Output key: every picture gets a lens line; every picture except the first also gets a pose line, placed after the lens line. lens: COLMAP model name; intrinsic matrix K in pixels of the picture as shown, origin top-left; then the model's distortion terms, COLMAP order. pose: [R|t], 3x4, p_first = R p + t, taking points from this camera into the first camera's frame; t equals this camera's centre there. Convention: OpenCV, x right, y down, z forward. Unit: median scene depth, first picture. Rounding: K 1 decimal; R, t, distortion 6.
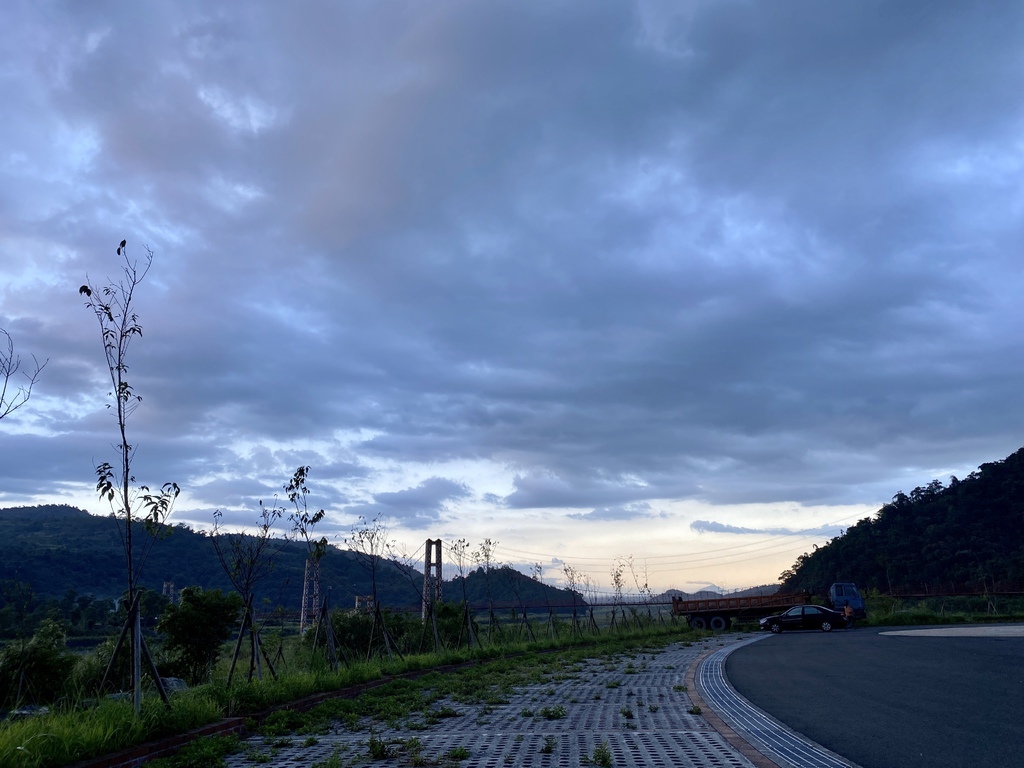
lens RADIAL K [[775.2, 0, 503.8], [0, 775.2, 388.9], [0, 0, 1]] dist [0.014259, -0.008500]
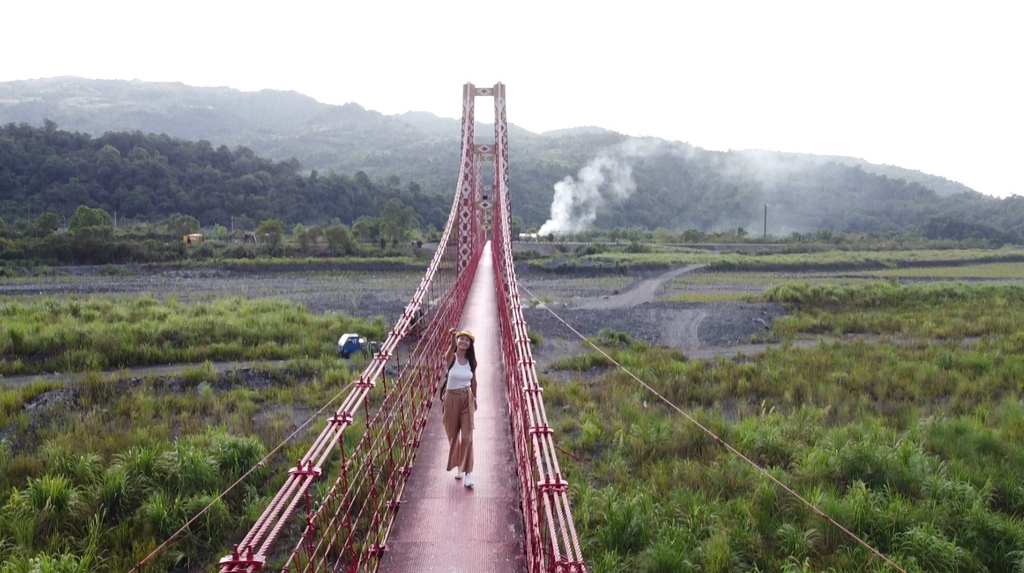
lens RADIAL K [[809.8, 0, 520.1], [0, 809.8, 286.1], [0, 0, 1]] dist [-0.007238, 0.000912]
pose [[0.805831, 0.074004, -0.587503, 0.049402], [0.133216, 0.944070, 0.301639, 0.053592], [0.576966, -0.321335, 0.750902, 0.215041]]
